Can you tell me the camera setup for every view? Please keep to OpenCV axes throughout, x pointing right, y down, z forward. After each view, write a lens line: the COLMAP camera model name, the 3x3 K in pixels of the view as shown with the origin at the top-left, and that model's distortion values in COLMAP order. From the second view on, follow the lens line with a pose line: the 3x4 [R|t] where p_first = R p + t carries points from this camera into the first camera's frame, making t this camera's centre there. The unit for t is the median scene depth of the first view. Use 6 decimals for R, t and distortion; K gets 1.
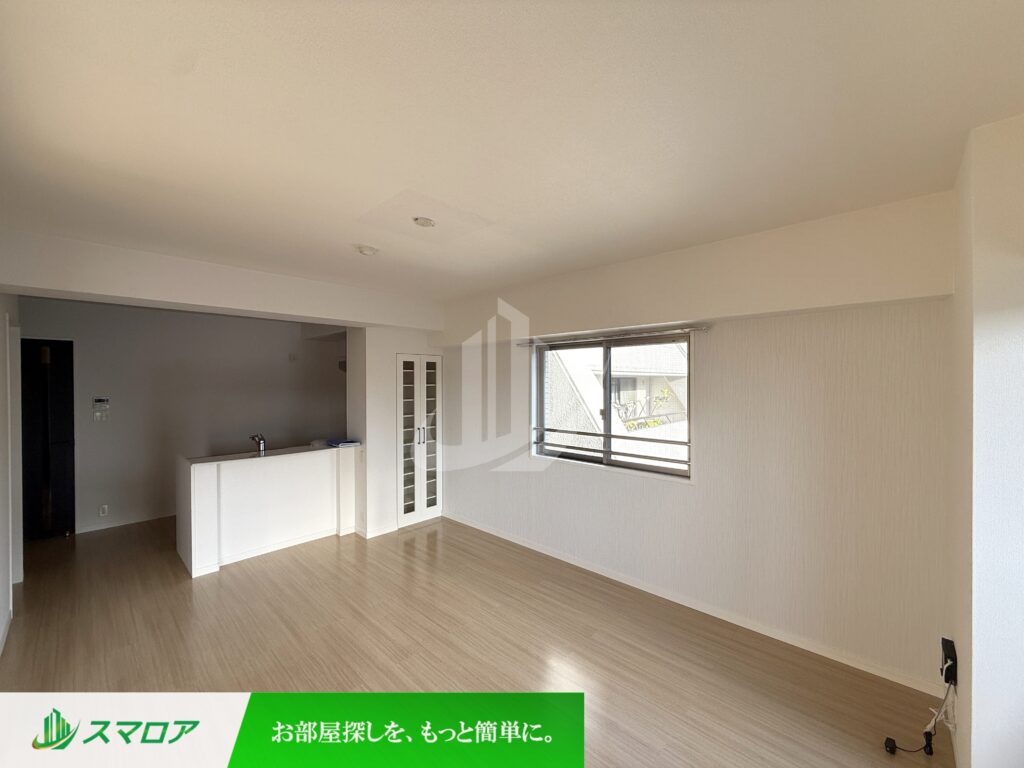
lens RADIAL K [[407.2, 0, 510.8], [0, 407.2, 384.3], [0, 0, 1]] dist [-0.000797, 0.000627]
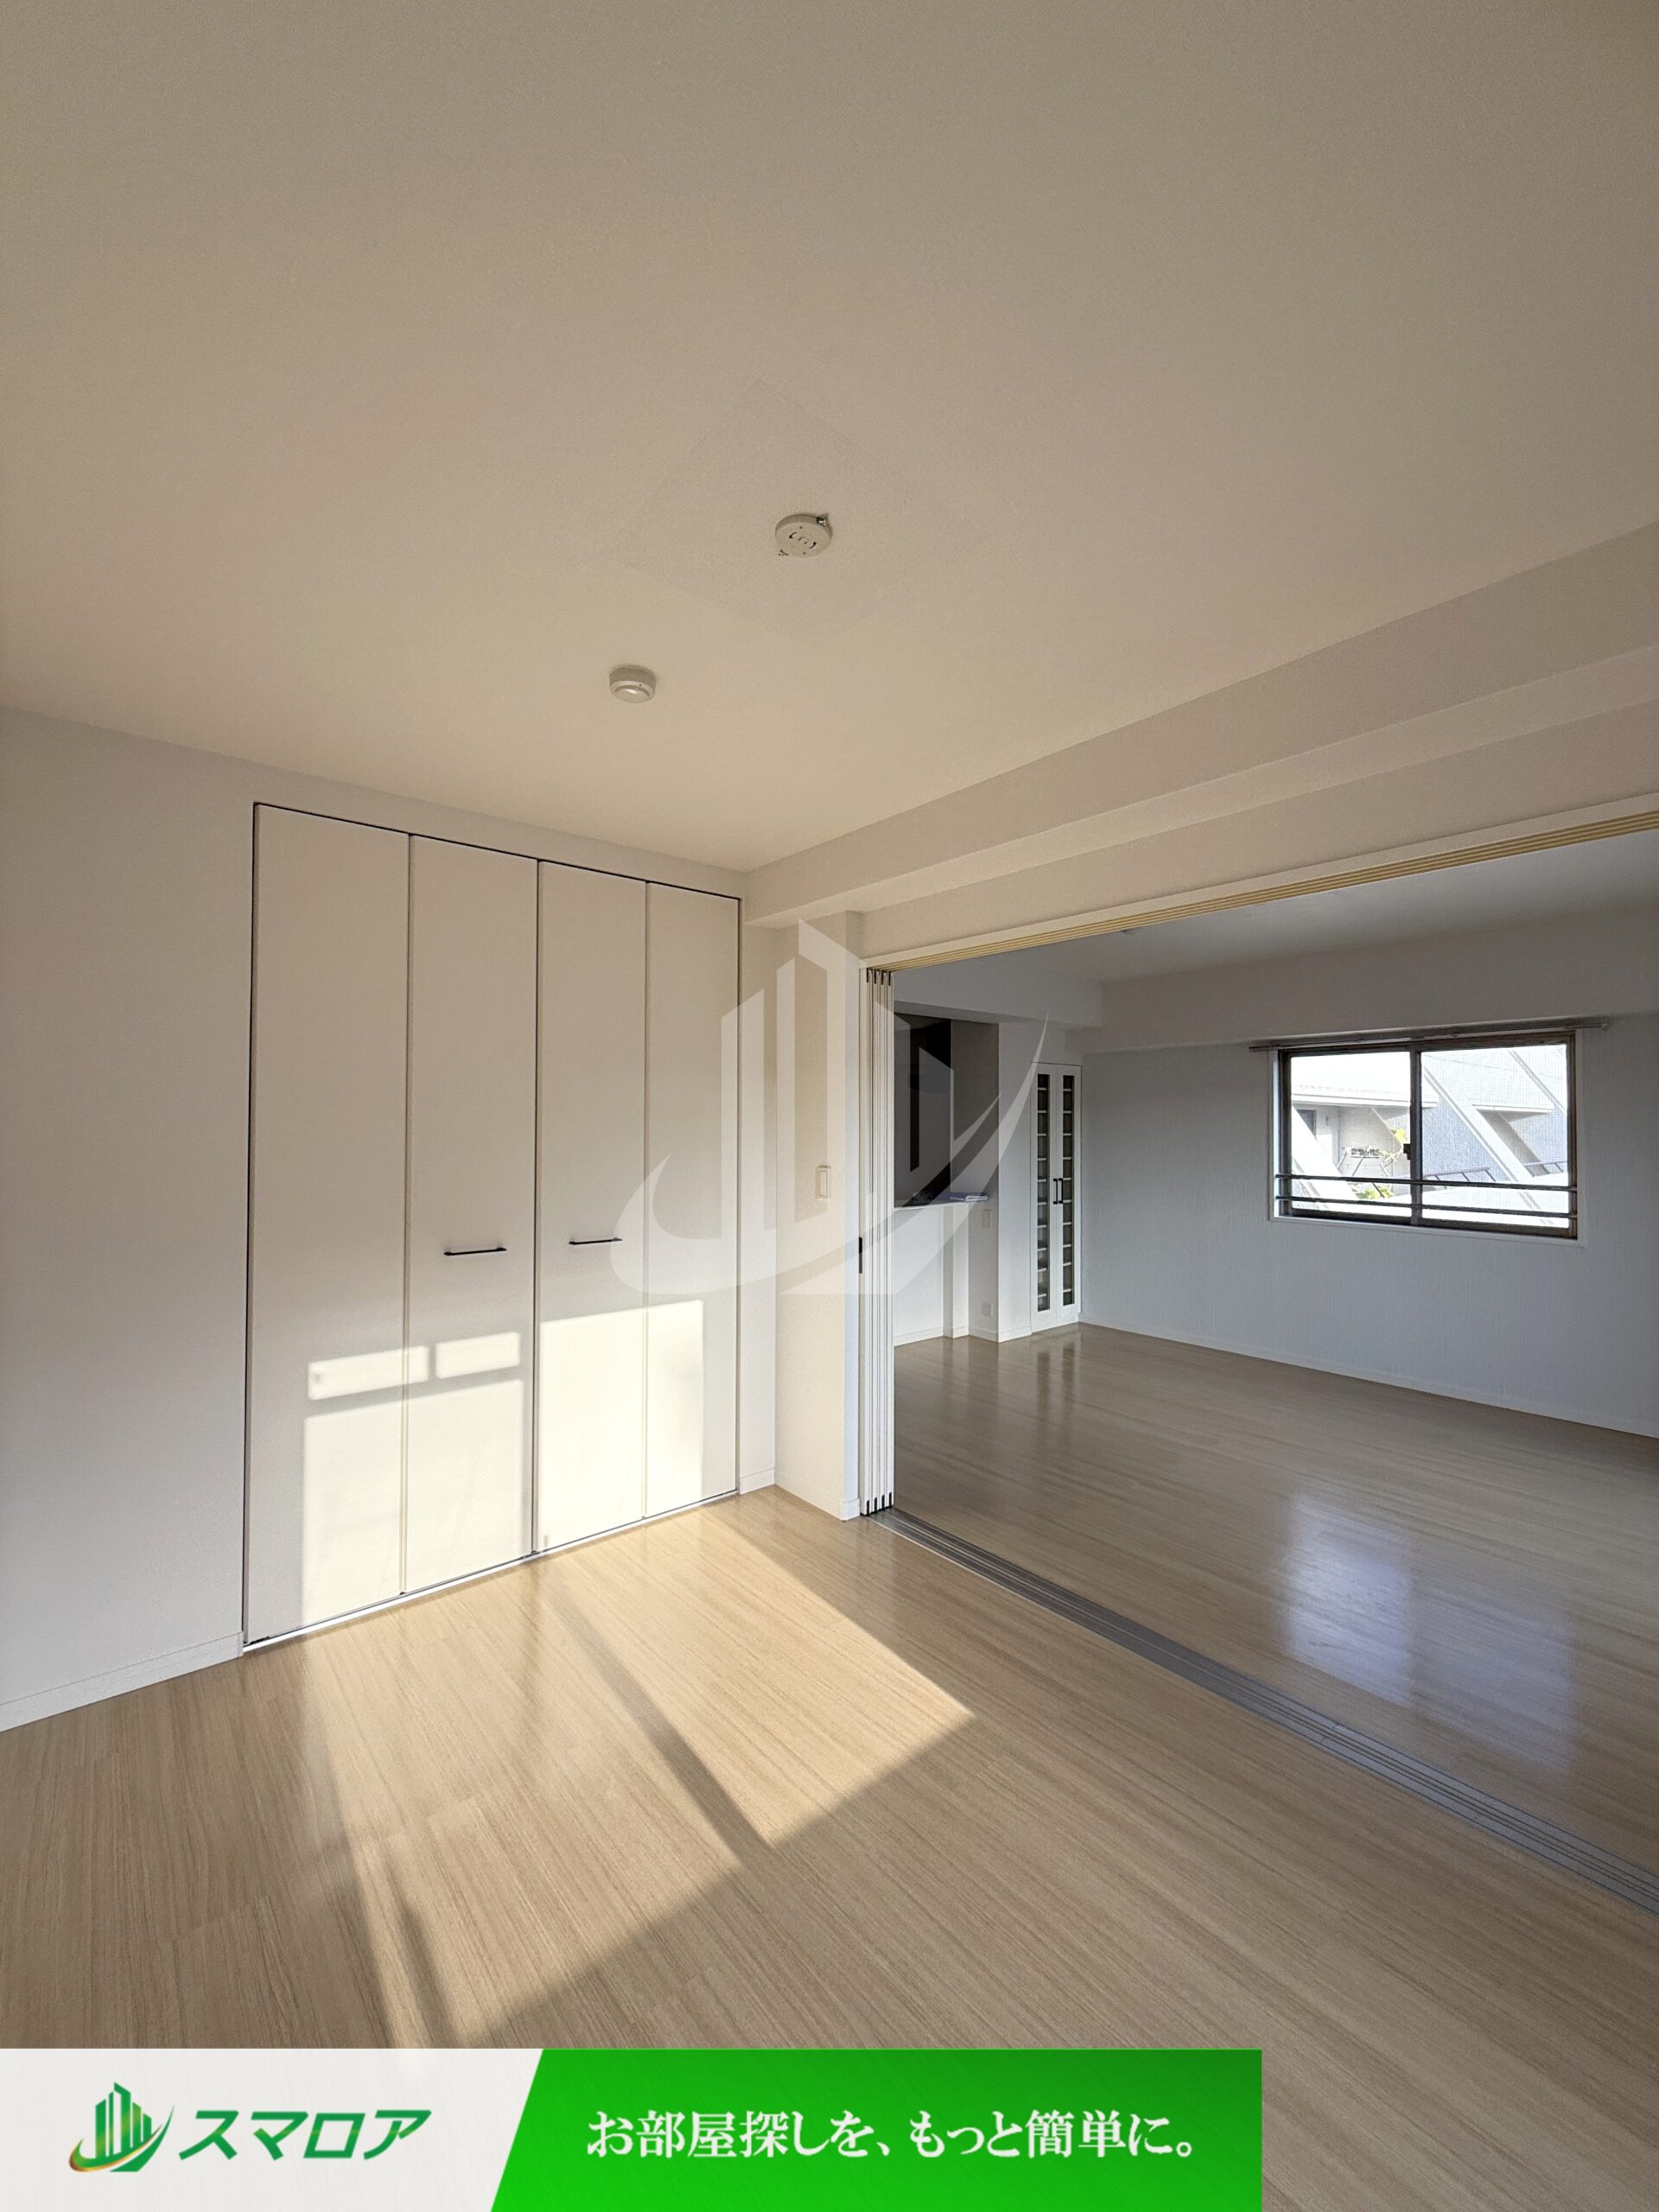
lens RADIAL K [[879.6, 0, 838.1], [0, 879.6, 1105.1], [0, 0, 1]] dist [-0.000797, 0.000627]
pose [[0.993359, 0.002811, -0.115023, -0.432060], [-0.006122, 0.999577, -0.028441, 0.035800], [0.114894, 0.028957, 0.992956, -0.440289]]
